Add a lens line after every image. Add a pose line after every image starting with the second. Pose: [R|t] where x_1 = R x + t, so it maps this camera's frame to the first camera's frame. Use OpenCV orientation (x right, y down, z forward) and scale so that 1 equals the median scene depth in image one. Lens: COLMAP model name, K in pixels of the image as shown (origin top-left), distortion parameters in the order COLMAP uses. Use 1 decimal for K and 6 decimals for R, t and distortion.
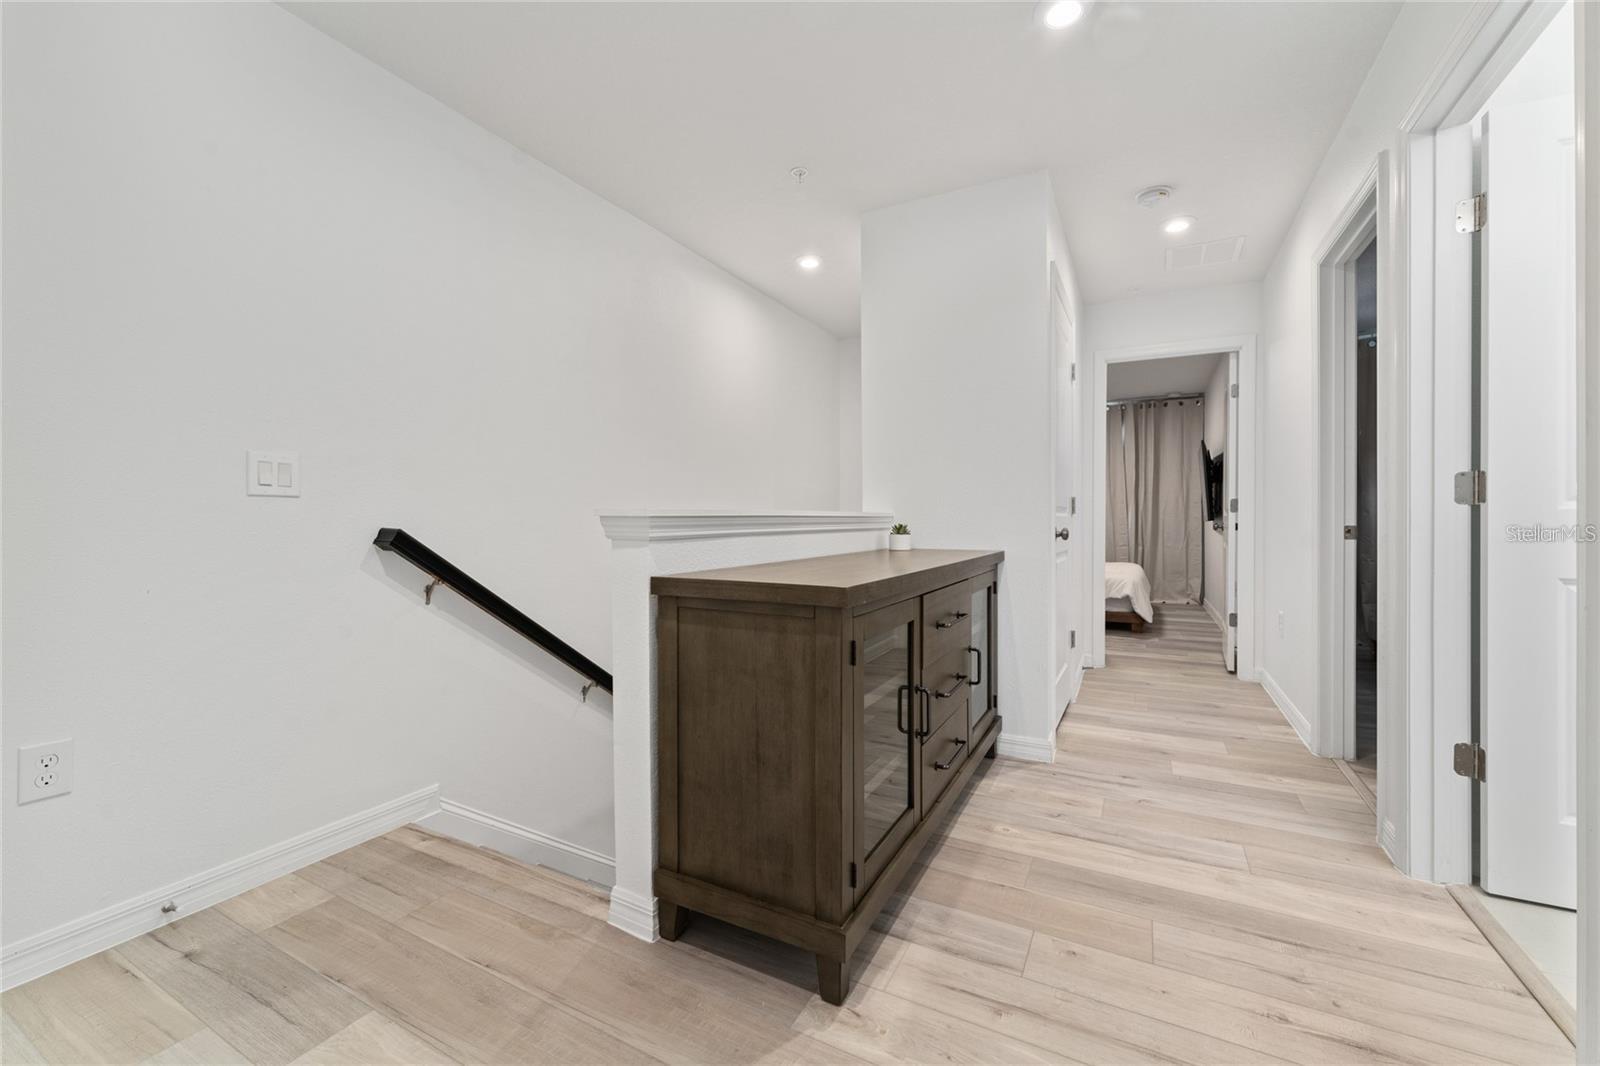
lens RADIAL K [[638.6, 0, 803.5], [0, 638.6, 527.8], [0, 0, 1]] dist [0.000355, -0.000458]
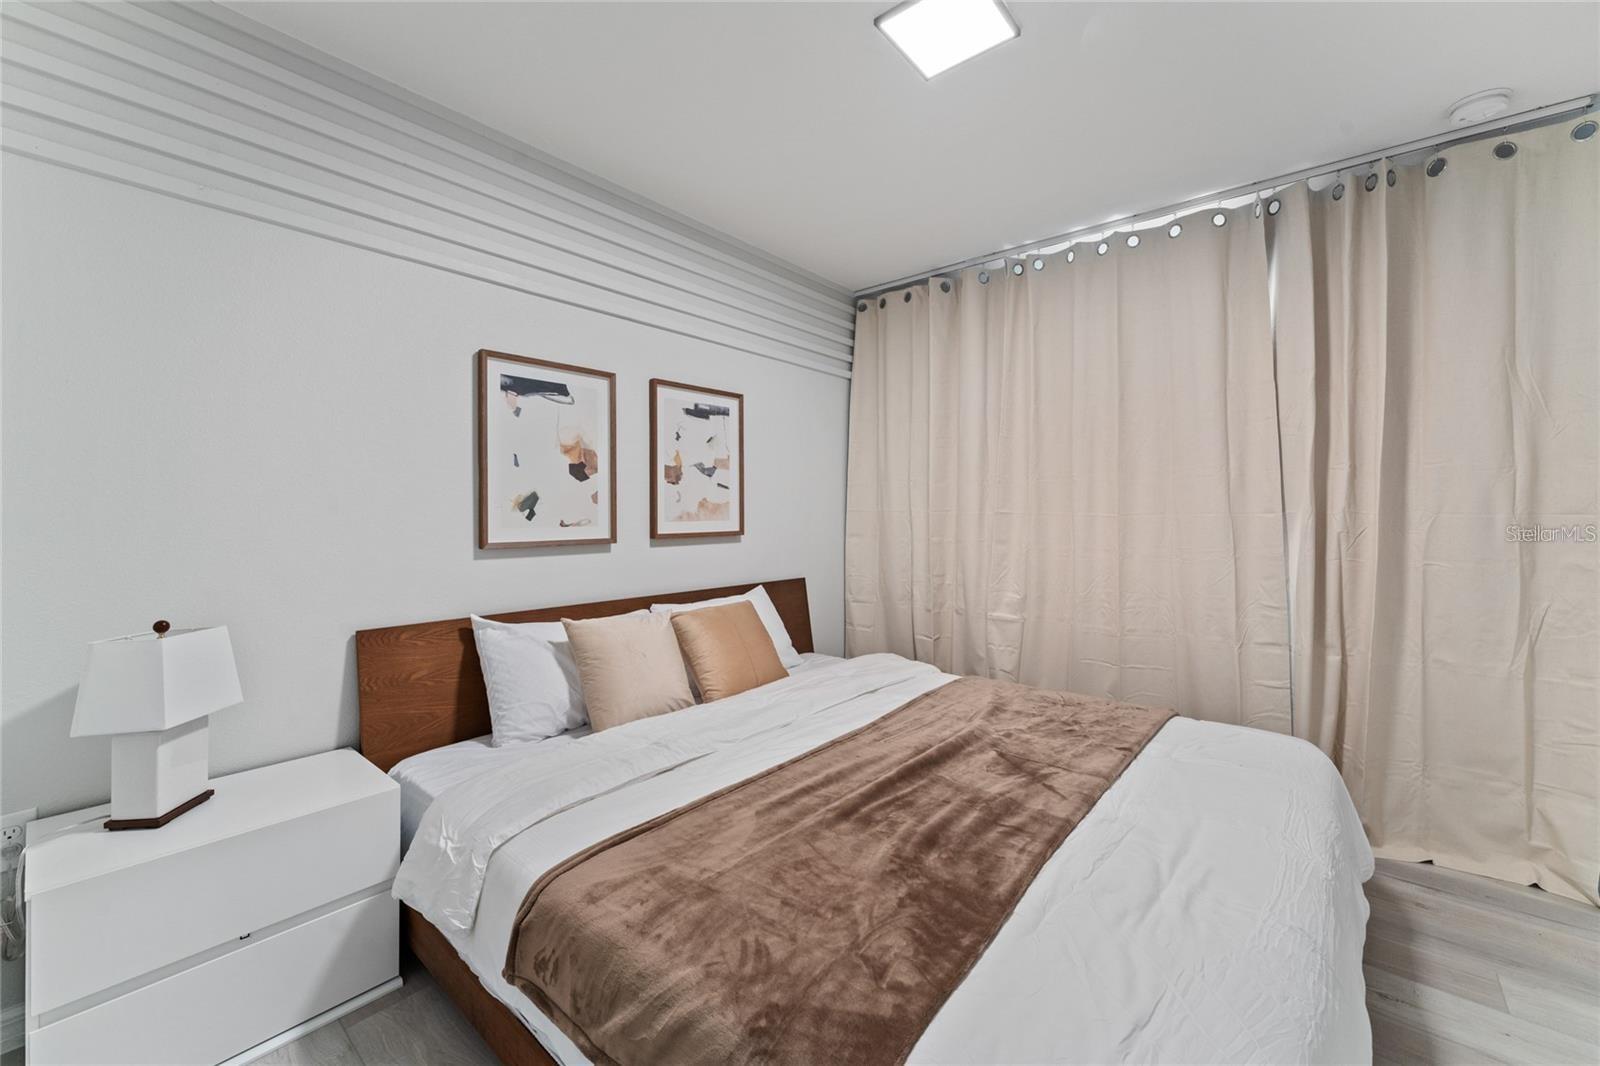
lens RADIAL K [[638.6, 0, 795.0], [0, 638.6, 521.0], [0, 0, 1]] dist [0.000355, -0.000458]
pose [[0.975060, 0.003569, -0.221912, 0.340019], [-0.003285, 0.999993, 0.001649, -0.032321], [0.221917, -0.000879, 0.975065, 0.637568]]
